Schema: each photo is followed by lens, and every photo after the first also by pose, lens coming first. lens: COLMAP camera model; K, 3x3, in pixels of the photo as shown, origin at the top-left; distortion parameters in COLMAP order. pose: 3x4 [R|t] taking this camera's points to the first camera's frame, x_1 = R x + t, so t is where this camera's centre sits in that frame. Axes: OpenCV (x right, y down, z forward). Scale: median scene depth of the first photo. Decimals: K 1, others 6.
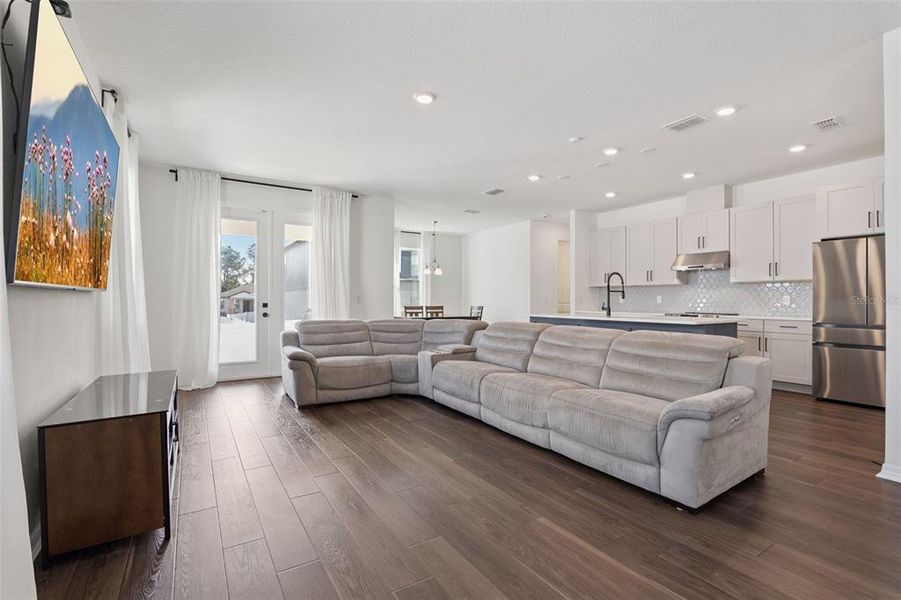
lens RADIAL K [[424.3, 0, 445.6], [0, 424.3, 303.3], [0, 0, 1]] dist [-0.014592, 0.000785]
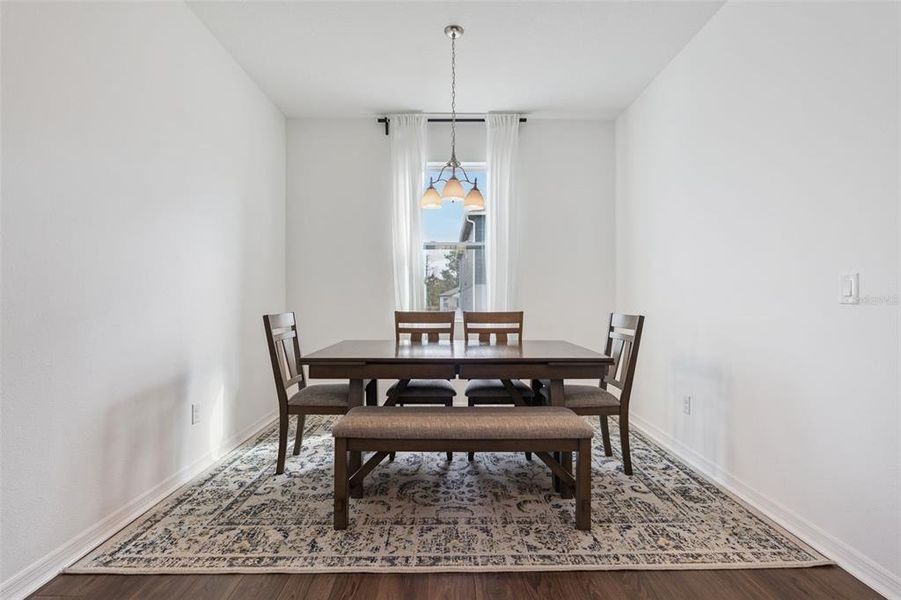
lens RADIAL K [[424.3, 0, 451.2], [0, 424.3, 298.6], [0, 0, 1]] dist [-0.014592, 0.000785]
pose [[0.845819, -0.002471, -0.533464, 0.170753], [-0.001396, 0.999976, -0.006846, -0.002355], [0.533468, 0.006535, 0.845795, 0.973783]]
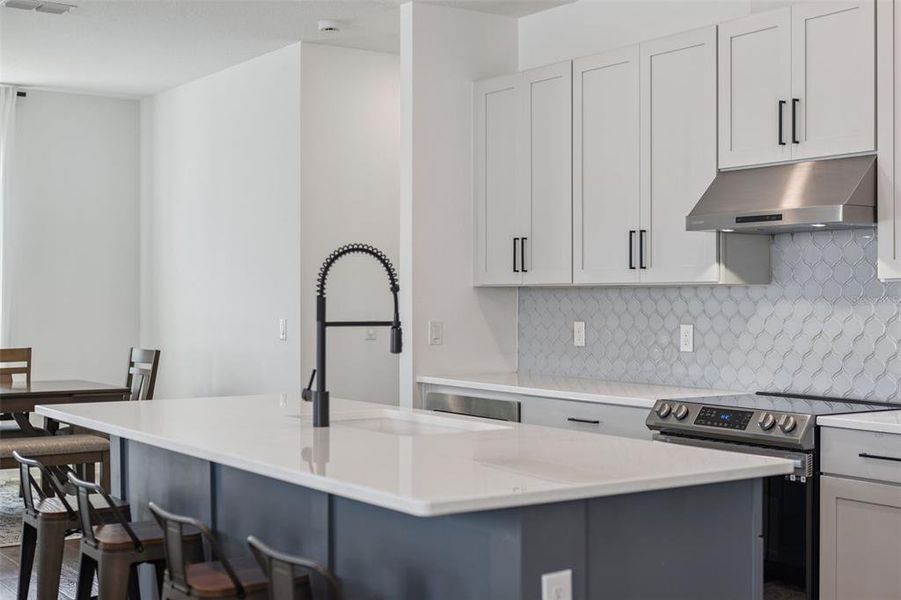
lens RADIAL K [[1256.4, 0, 455.5], [0, 1256.4, 295.2], [0, 0, 1]] dist [0.011553, 0.000000]
pose [[0.999387, -0.000115, 0.035006, 0.342964], [0.000430, 0.999959, -0.009003, -0.029522], [-0.035004, 0.009013, 0.999347, 0.226690]]
